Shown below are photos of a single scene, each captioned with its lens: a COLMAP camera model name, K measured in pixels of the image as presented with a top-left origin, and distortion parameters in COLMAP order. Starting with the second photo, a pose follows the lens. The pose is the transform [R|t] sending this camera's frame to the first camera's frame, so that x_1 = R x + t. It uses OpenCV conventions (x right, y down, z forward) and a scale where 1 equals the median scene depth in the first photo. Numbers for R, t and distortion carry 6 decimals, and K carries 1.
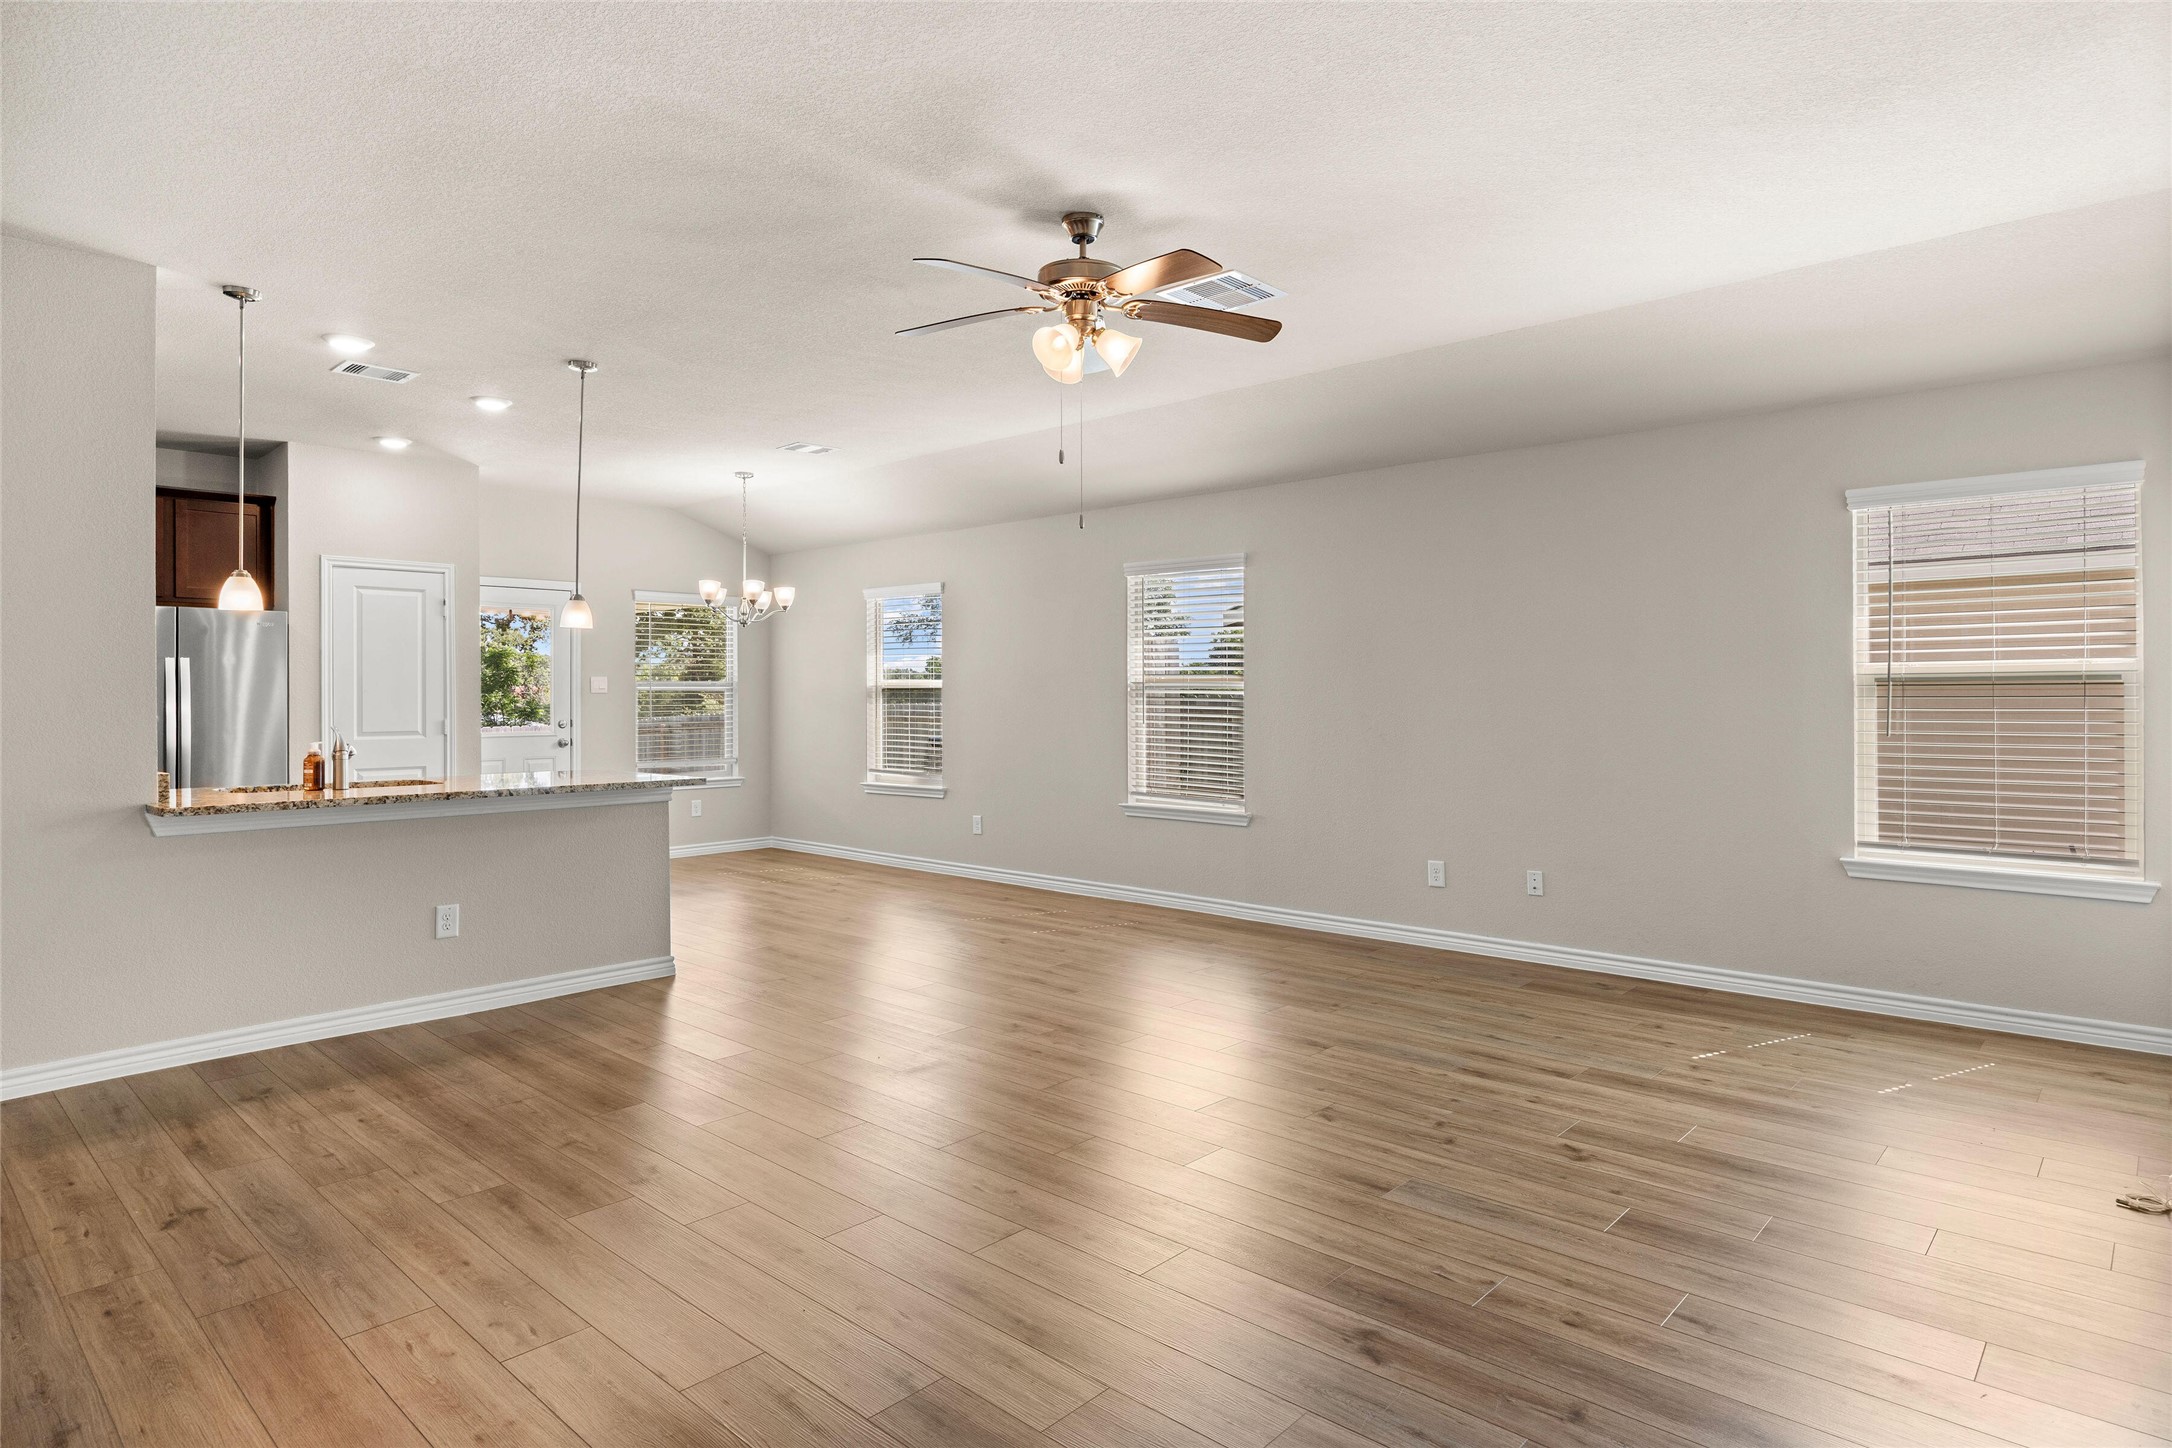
lens RADIAL K [[1200.4, 0, 1093.9], [0, 1200.4, 694.4], [0, 0, 1]] dist [-0.001588, -0.001224]
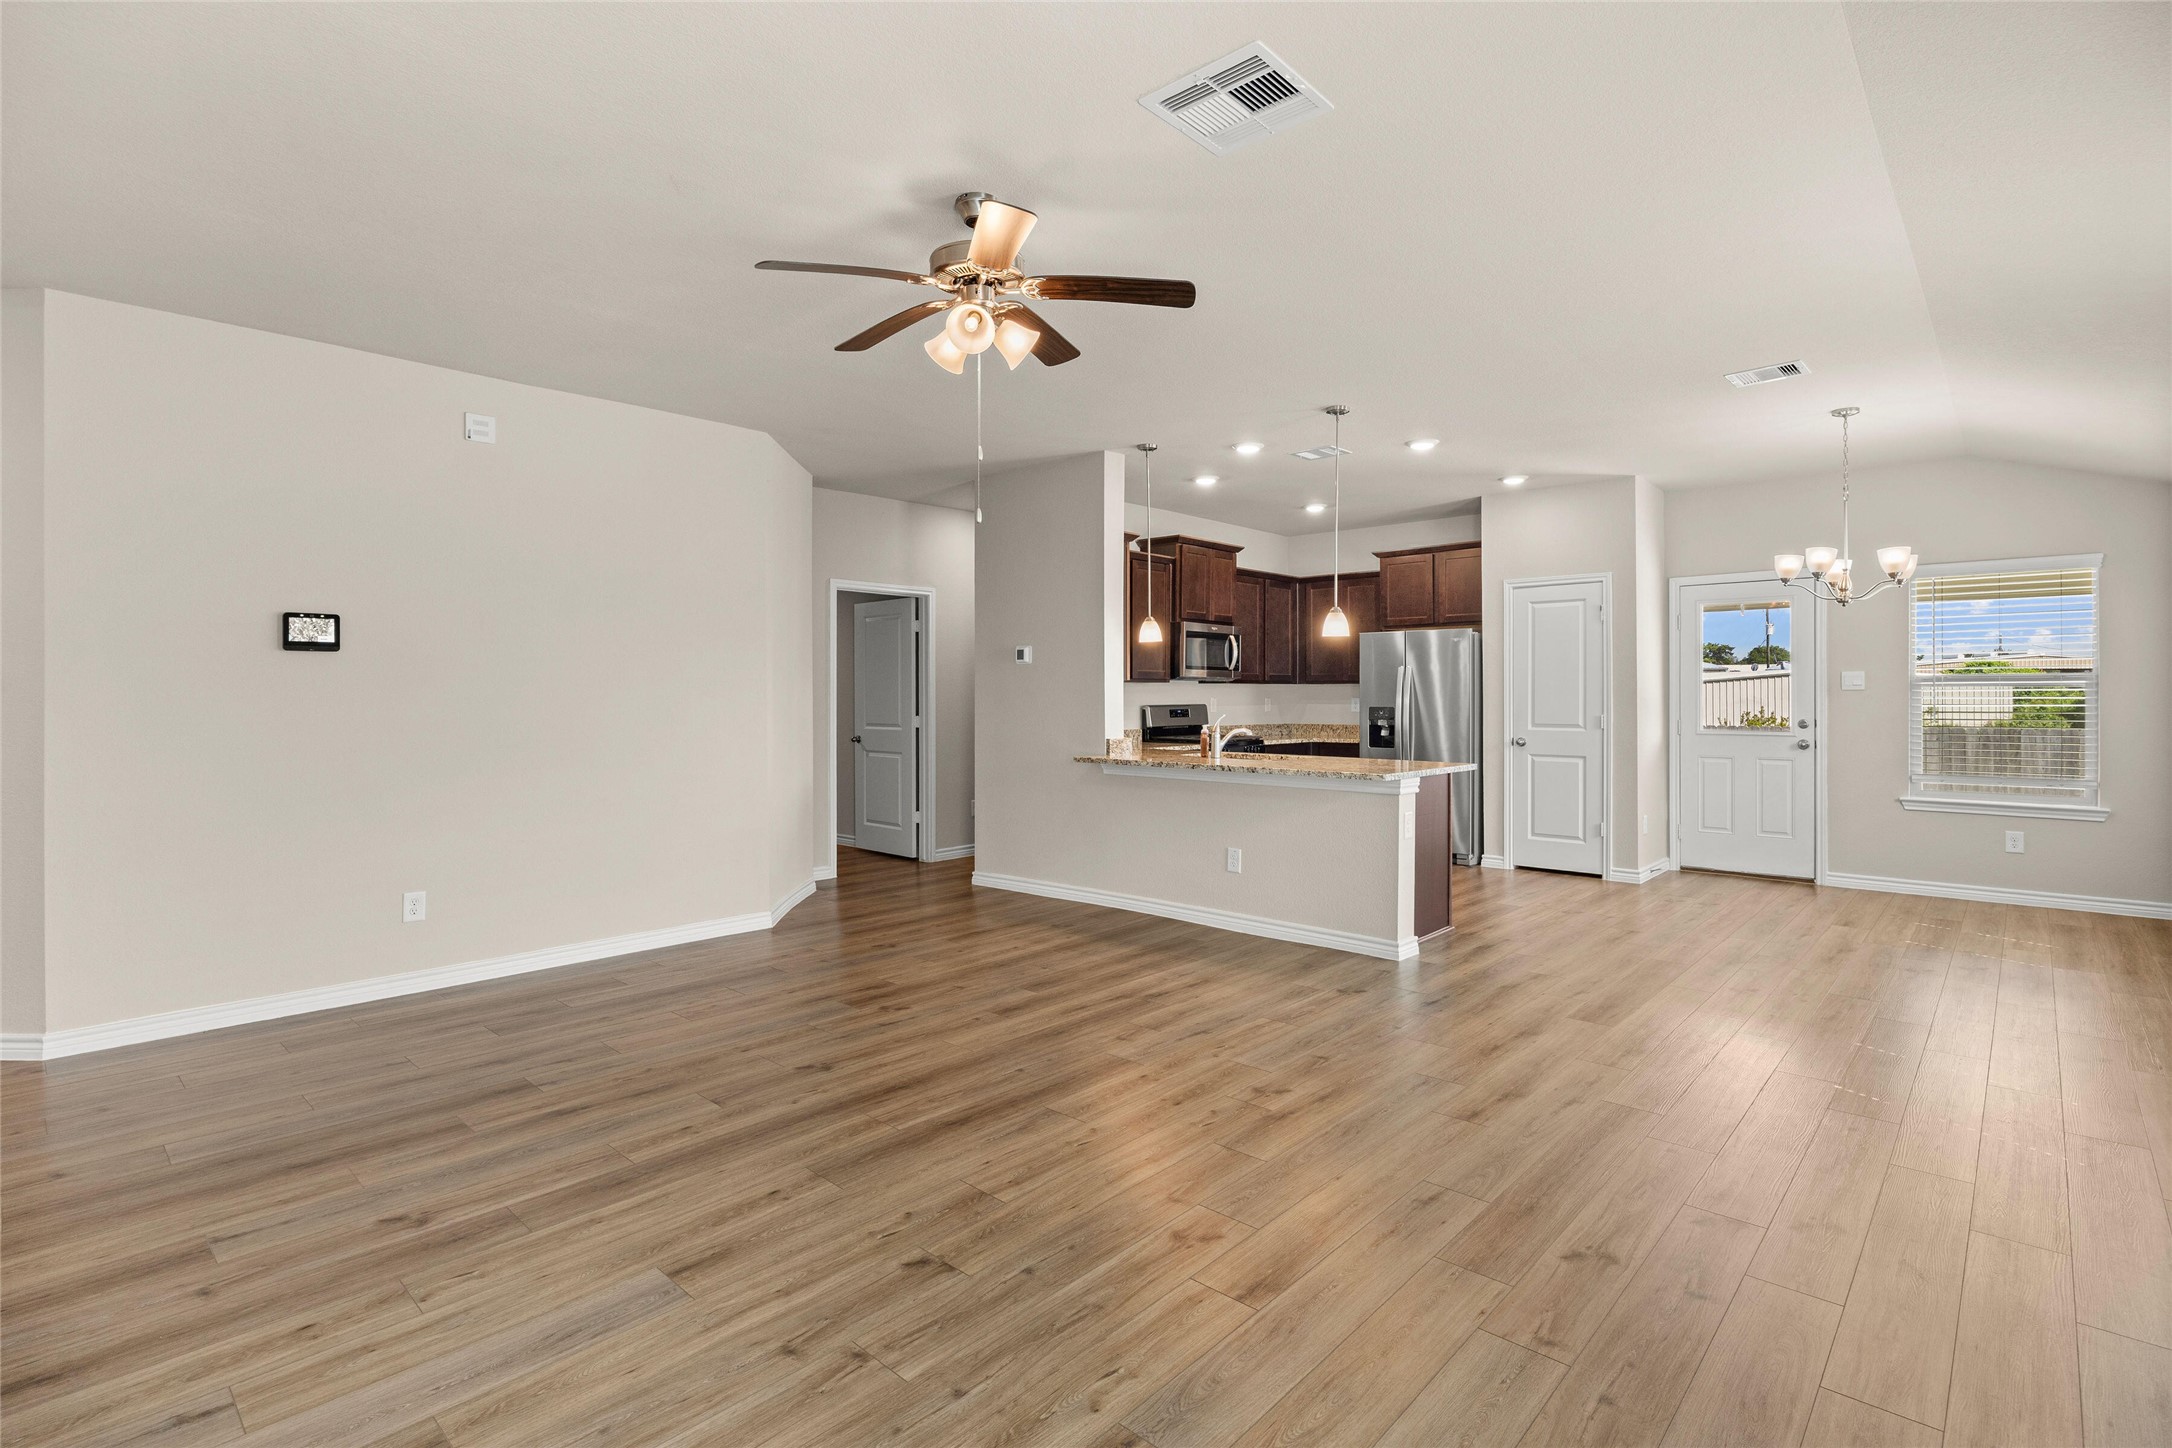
lens RADIAL K [[1030.6, 0, 1081.2], [0, 1030.6, 697.3], [0, 0, 1]] dist [-0.010693, -0.000010]
pose [[-0.011556, 0.004403, -0.999924, 0.426799], [0.003676, 0.999984, 0.004360, -0.001417], [0.999926, -0.003625, -0.011572, 0.570761]]
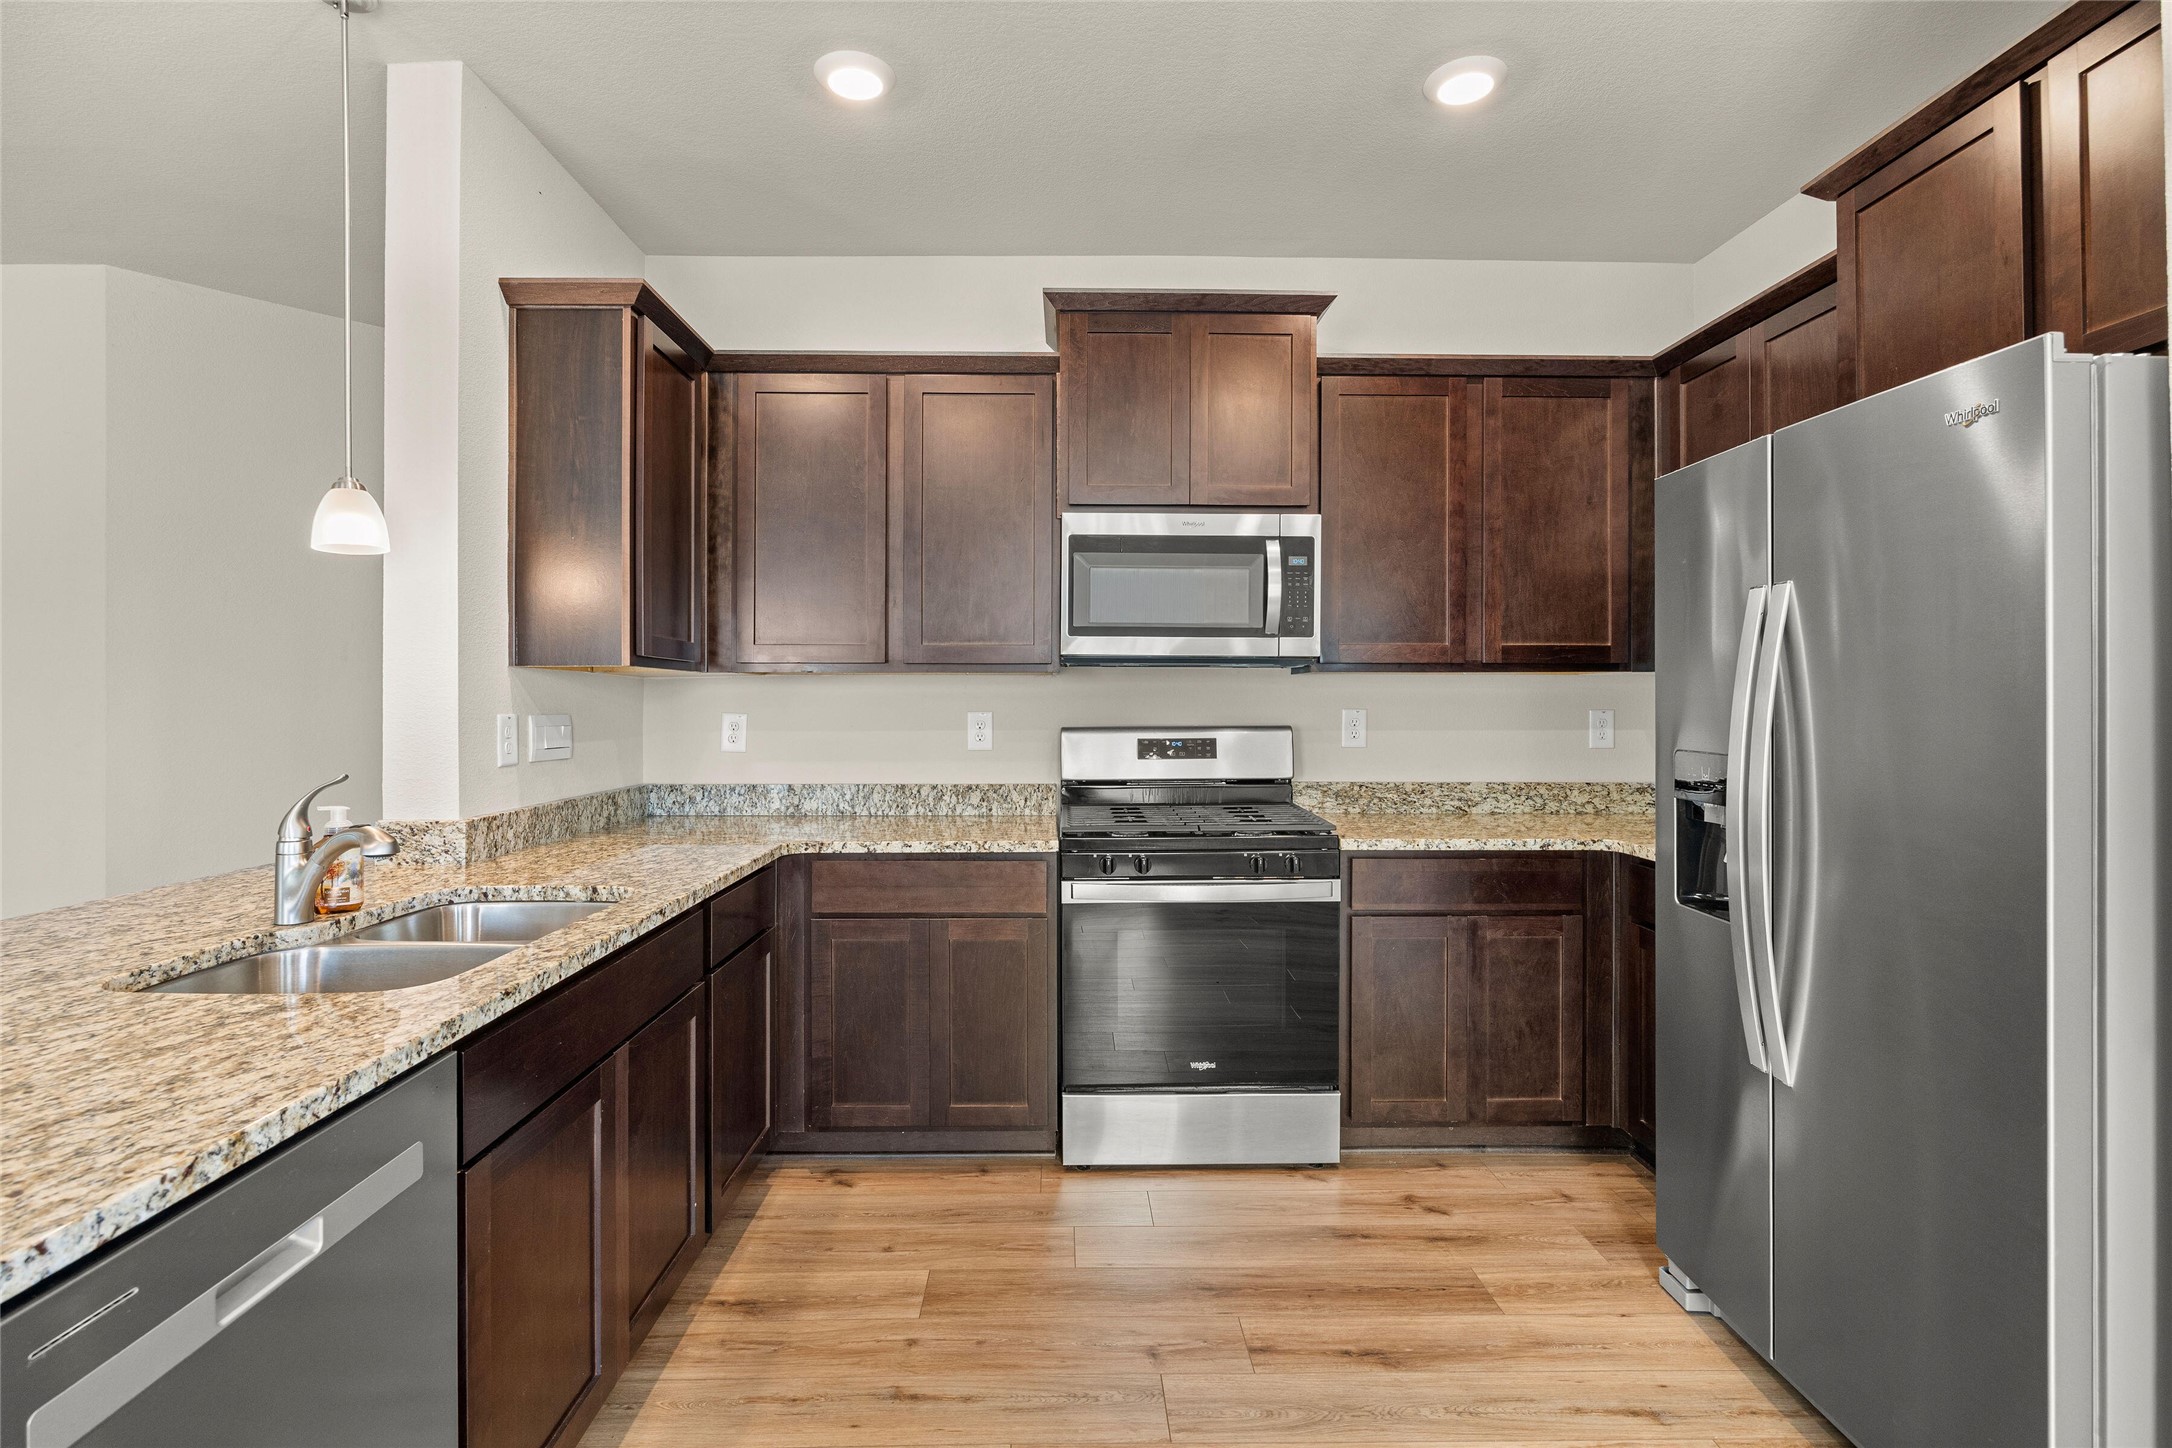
lens RADIAL K [[1030.6, 0, 1081.2], [0, 1030.6, 697.3], [0, 0, 1]] dist [-0.010693, -0.000010]
pose [[-0.724818, -0.001270, -0.688939, -0.390317], [0.002940, 0.999983, -0.004937, 0.001276], [0.688934, -0.005604, -0.724802, 0.982661]]
